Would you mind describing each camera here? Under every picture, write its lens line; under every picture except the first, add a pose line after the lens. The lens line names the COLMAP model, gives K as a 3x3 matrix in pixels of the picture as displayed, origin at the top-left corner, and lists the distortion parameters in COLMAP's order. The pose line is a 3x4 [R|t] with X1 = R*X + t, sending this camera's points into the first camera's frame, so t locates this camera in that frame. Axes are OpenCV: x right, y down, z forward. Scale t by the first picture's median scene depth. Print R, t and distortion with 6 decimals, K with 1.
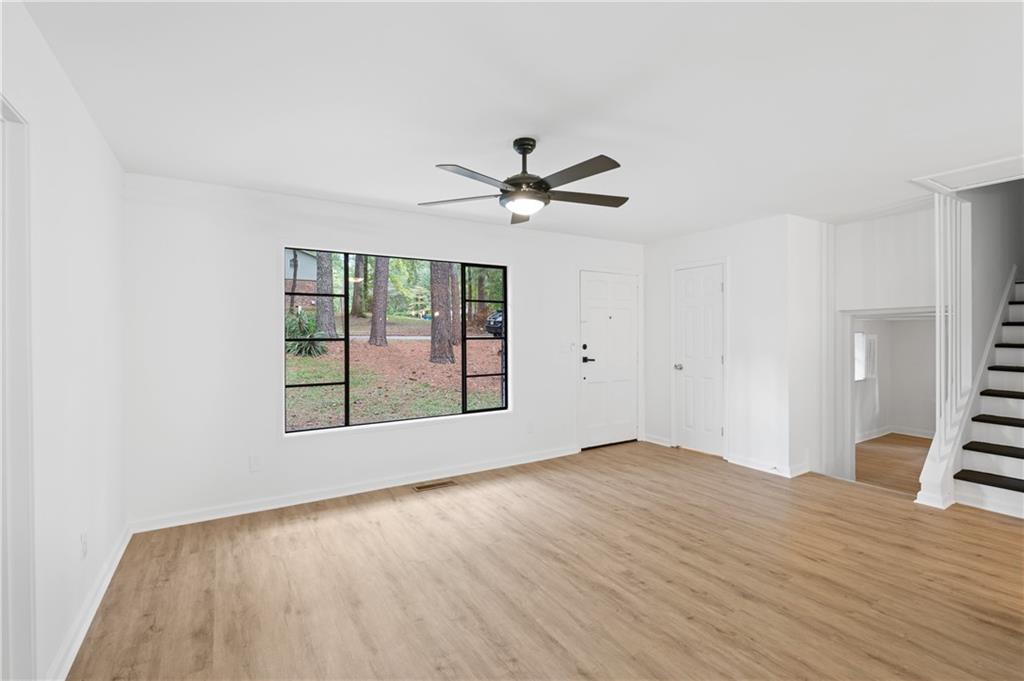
lens RADIAL K [[464.7, 0, 515.8], [0, 464.7, 341.4], [0, 0, 1]] dist [-0.002162, -0.000443]
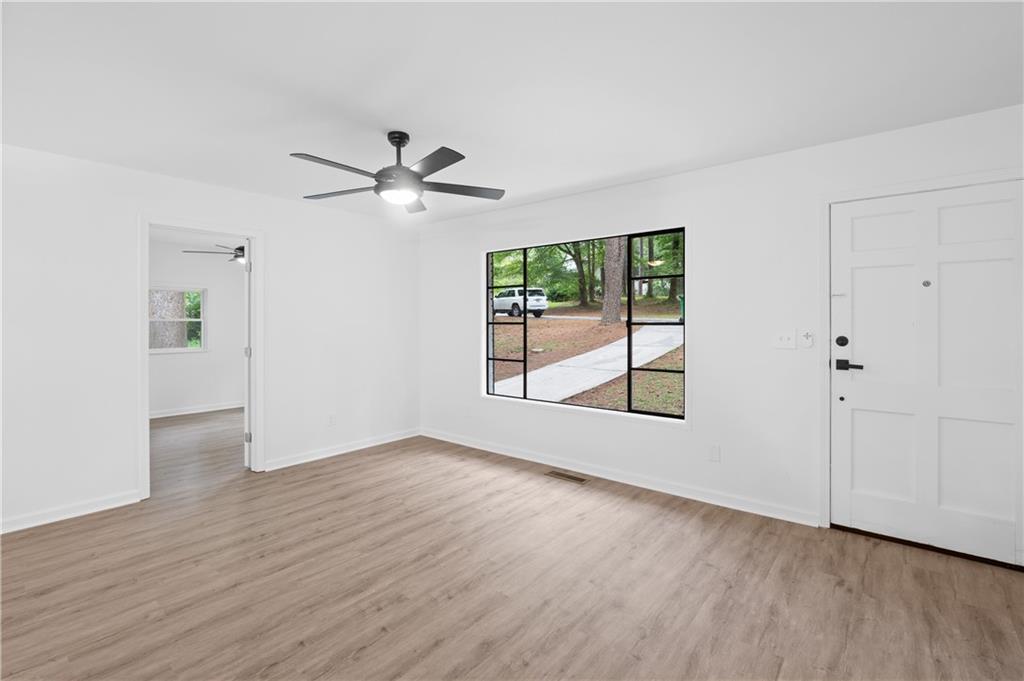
lens RADIAL K [[464.7, 0, 498.0], [0, 464.7, 327.0], [0, 0, 1]] dist [-0.002162, -0.000443]
pose [[0.307372, 0.014980, -0.951471, 0.780538], [-0.012778, 0.999851, 0.011613, -0.008905], [0.951504, 0.008589, 0.307518, 0.640582]]
